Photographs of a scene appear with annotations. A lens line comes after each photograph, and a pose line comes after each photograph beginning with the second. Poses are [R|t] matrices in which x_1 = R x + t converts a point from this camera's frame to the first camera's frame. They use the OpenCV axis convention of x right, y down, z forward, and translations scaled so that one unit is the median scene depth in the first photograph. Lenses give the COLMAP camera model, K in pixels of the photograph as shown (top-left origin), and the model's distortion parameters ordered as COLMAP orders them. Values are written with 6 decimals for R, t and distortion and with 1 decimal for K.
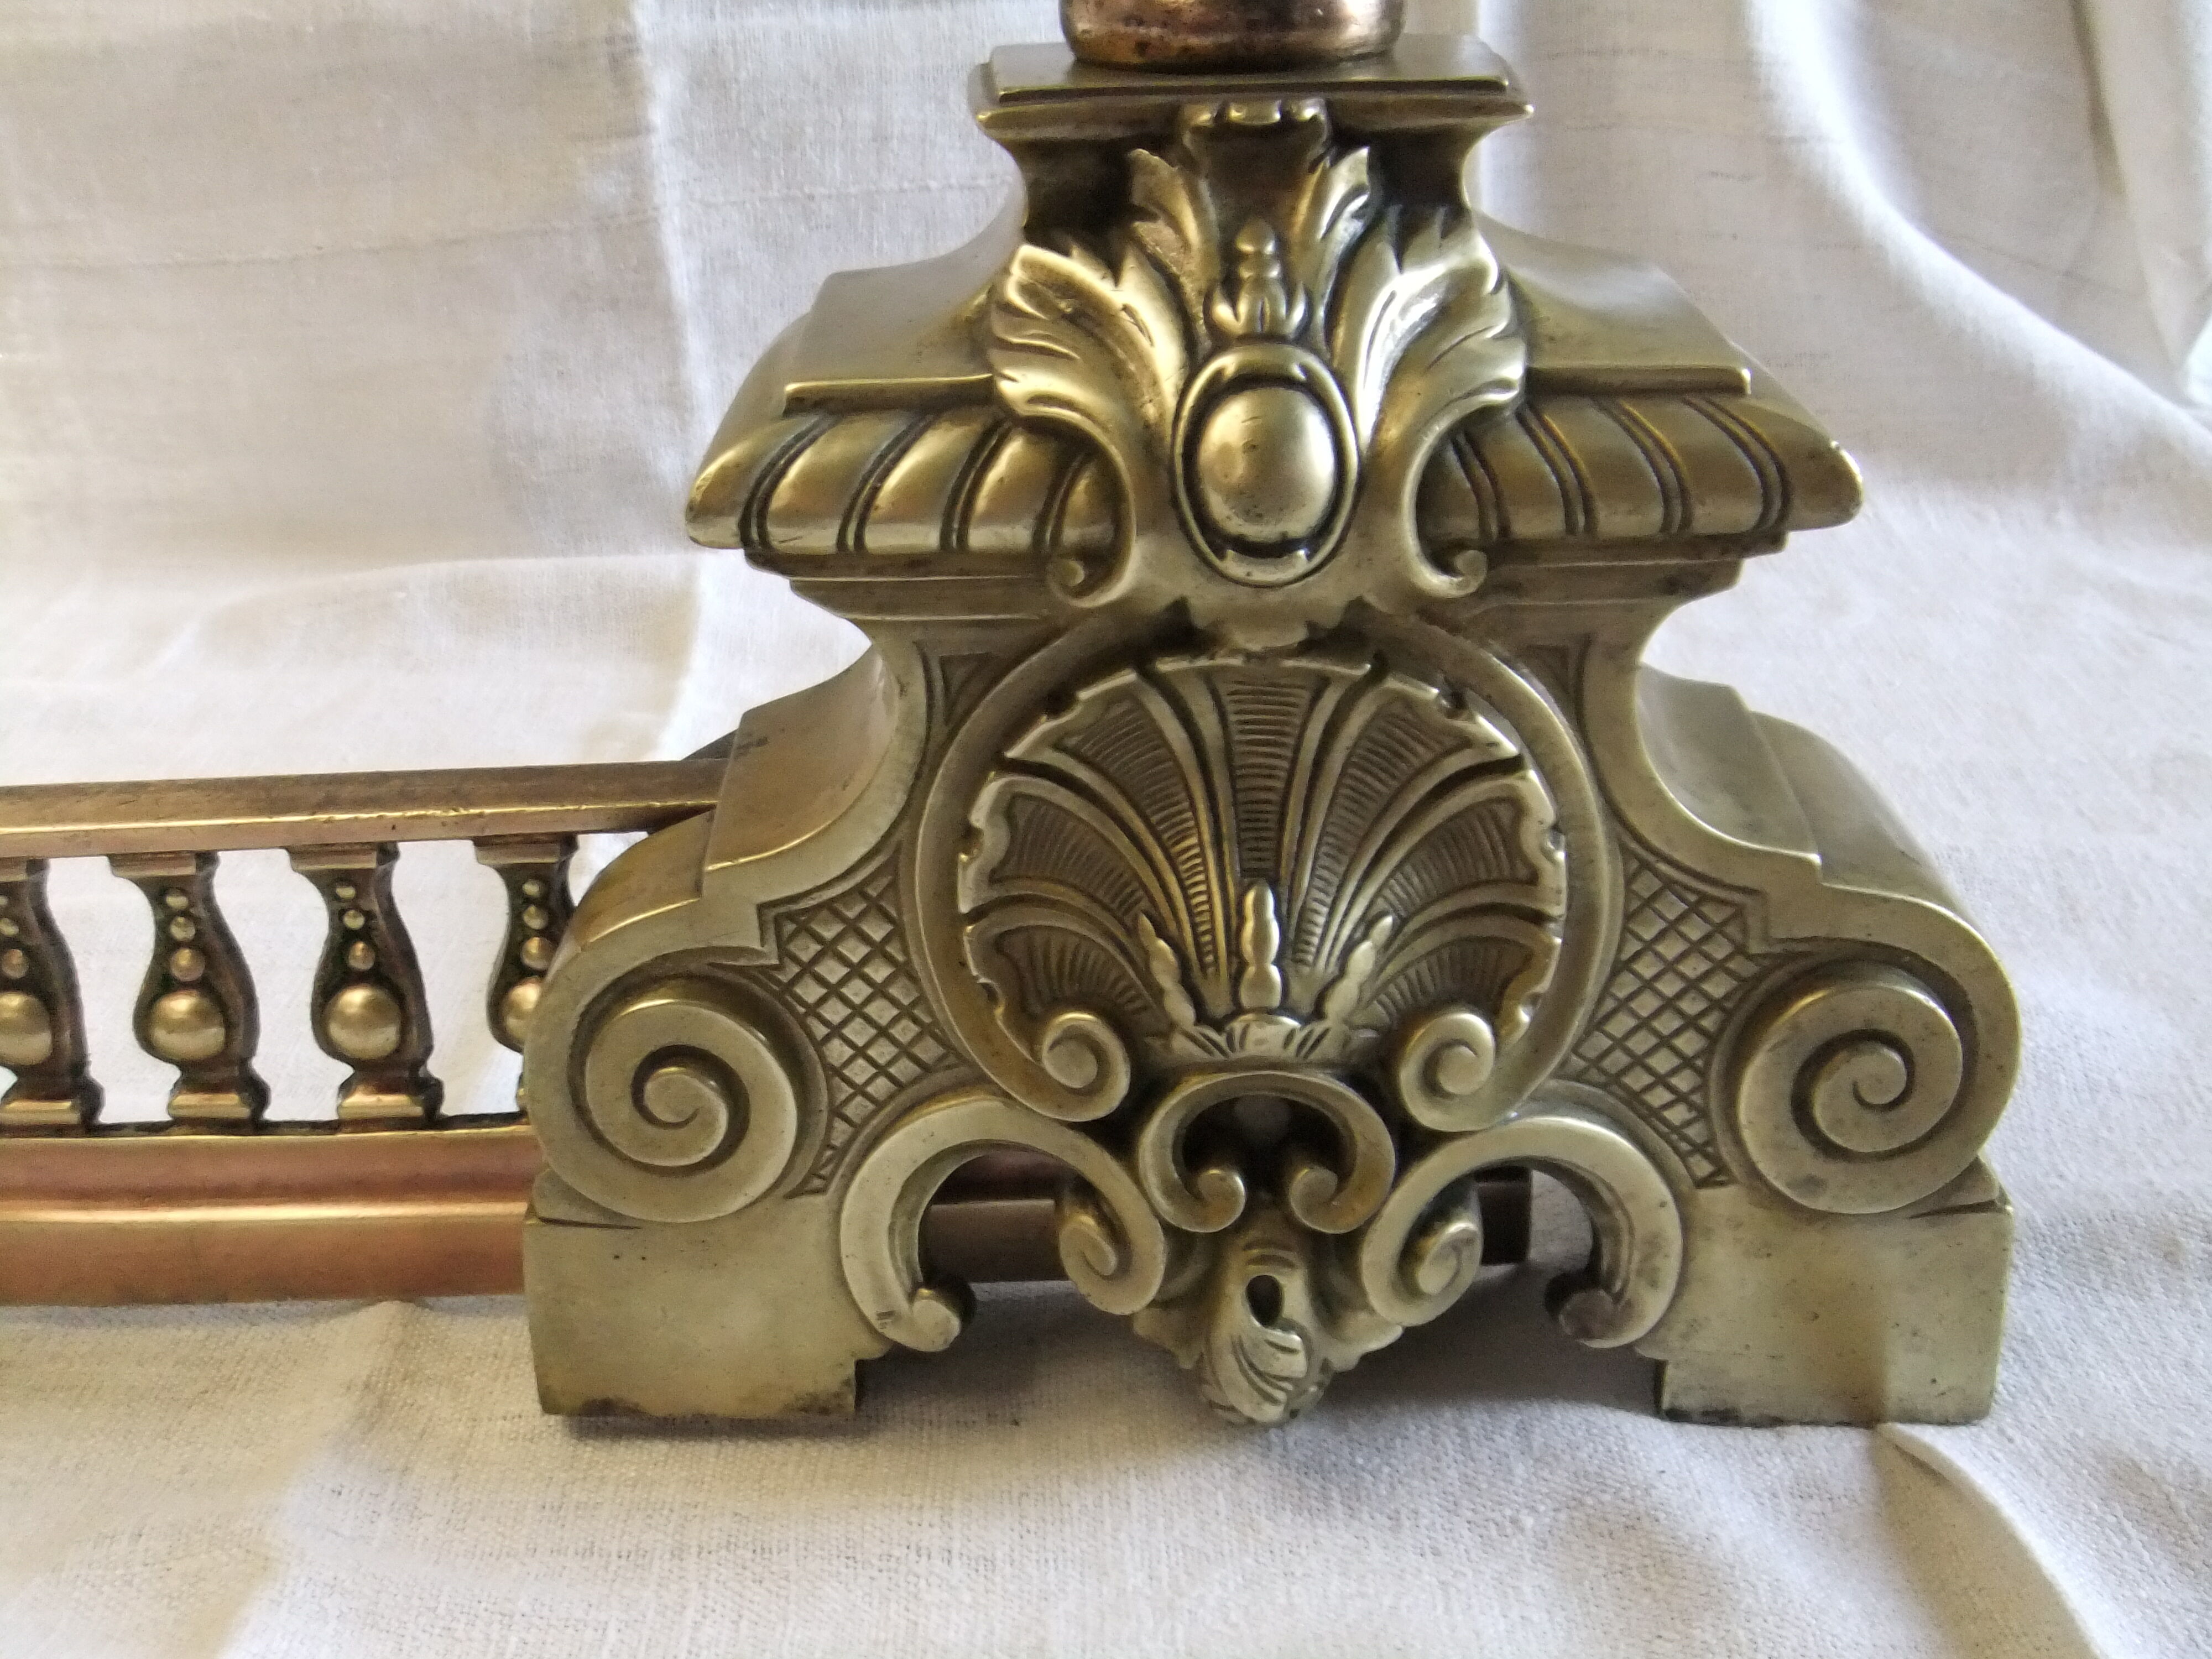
lens RADIAL K [[2251.9, 0, 1060.7], [0, 2251.9, 794.7], [0, 0, 1]] dist [-0.038794, 0.000000]
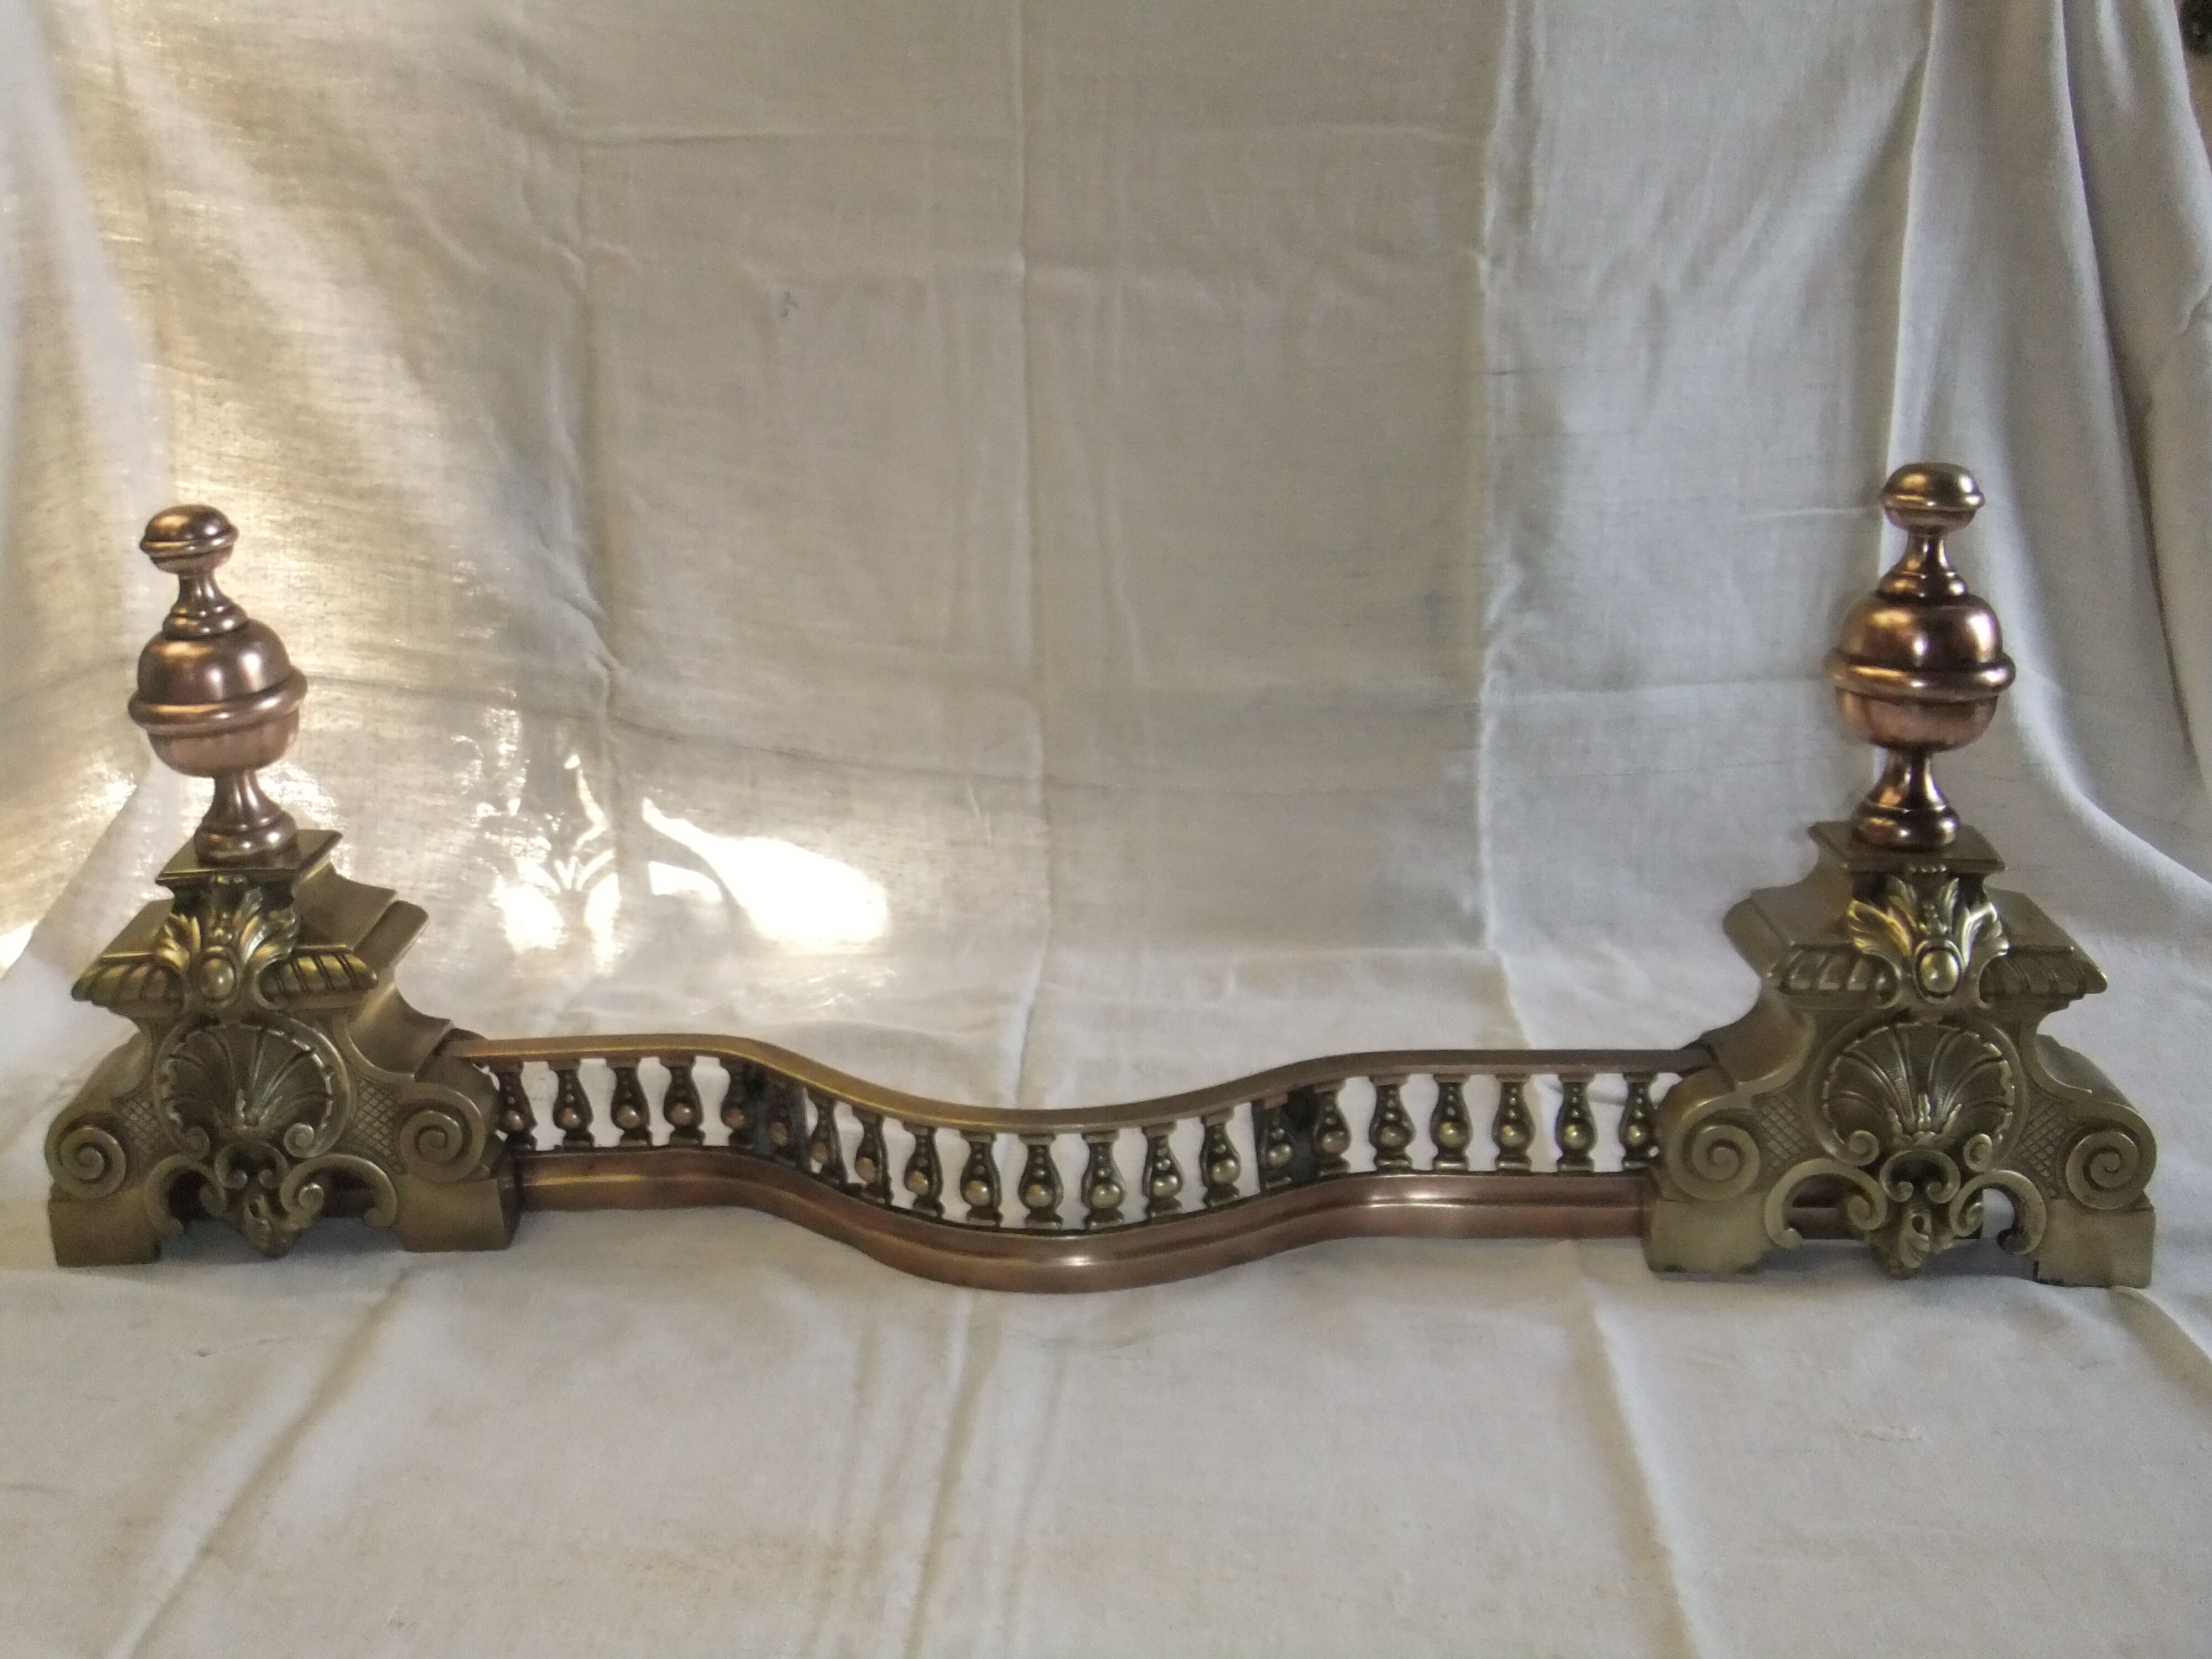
lens RADIAL K [[2251.9, 0, 1061.6], [0, 2251.9, 767.2], [0, 0, 1]] dist [-0.038794, 0.000000]
pose [[0.997988, 0.033397, -0.053886, -0.858795], [-0.041073, 0.988089, -0.148299, 0.090971], [0.048291, 0.150214, 0.987473, -2.022465]]
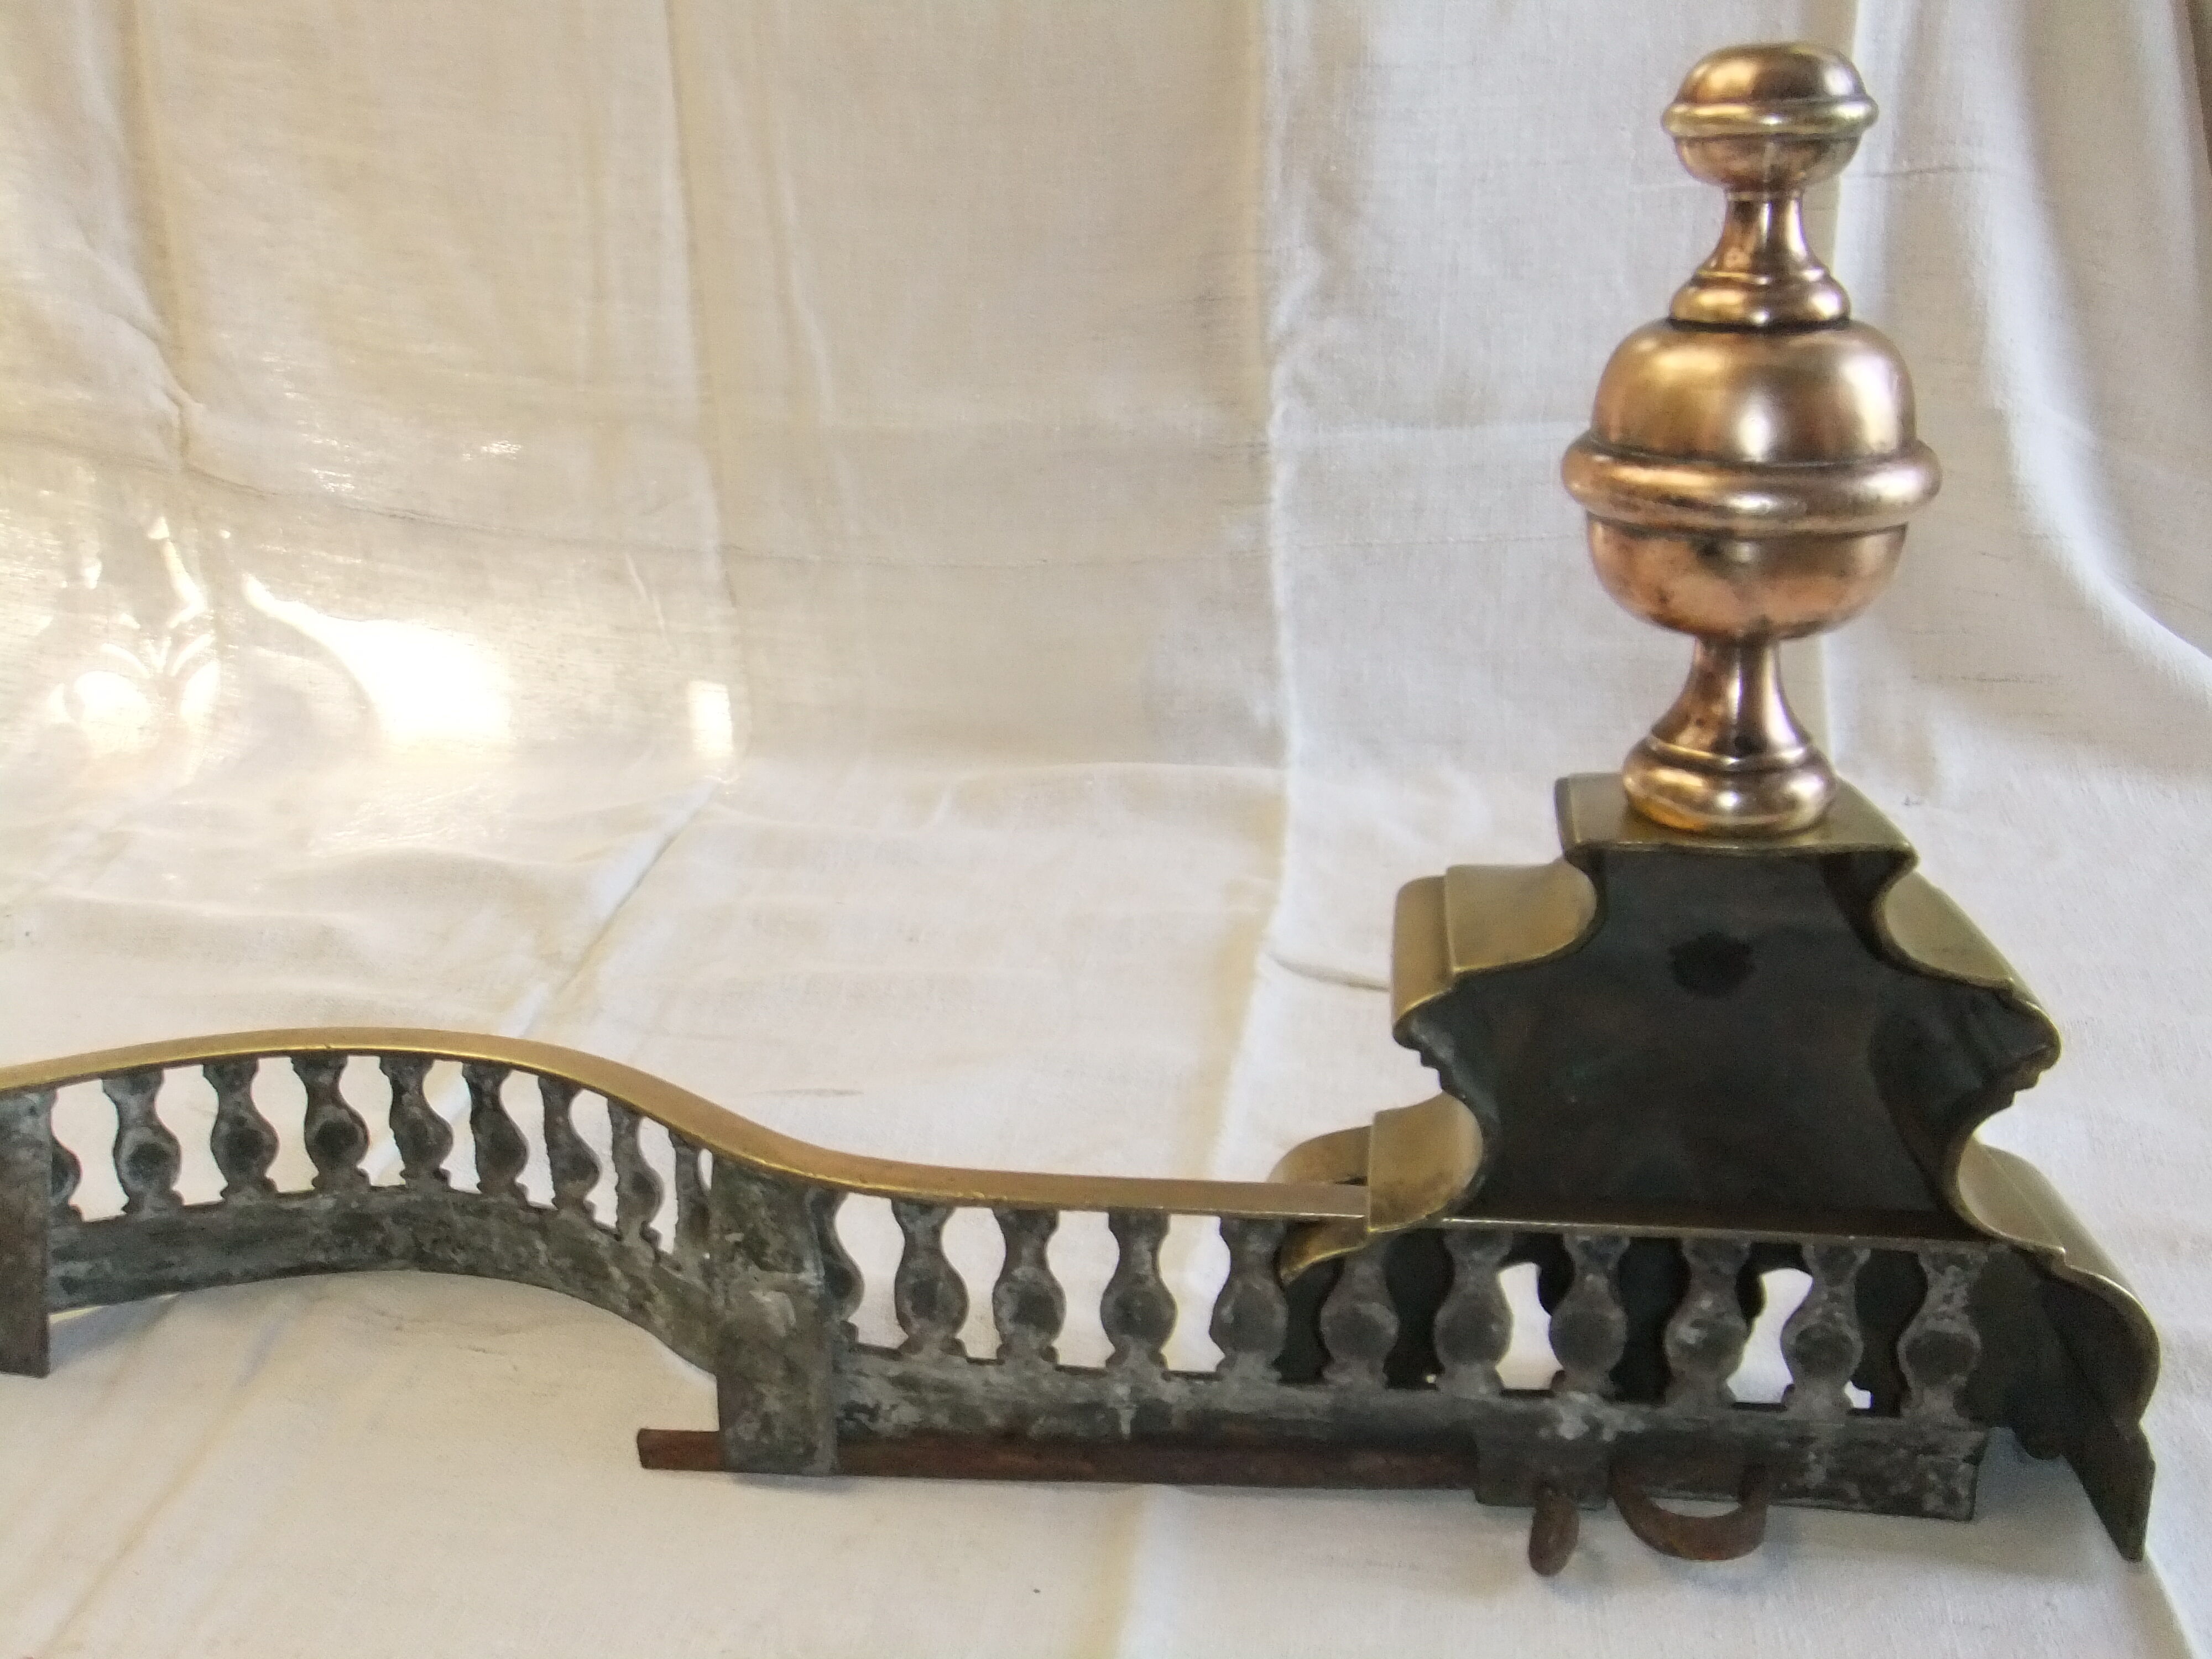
lens RADIAL K [[2251.9, 0, 1063.7], [0, 2251.9, 801.4], [0, 0, 1]] dist [-0.038794, 0.000000]
pose [[0.988801, 0.055593, -0.138497, -0.183337], [-0.062477, 0.996992, -0.045863, -0.016752], [0.135531, 0.054002, 0.989300, -1.029712]]
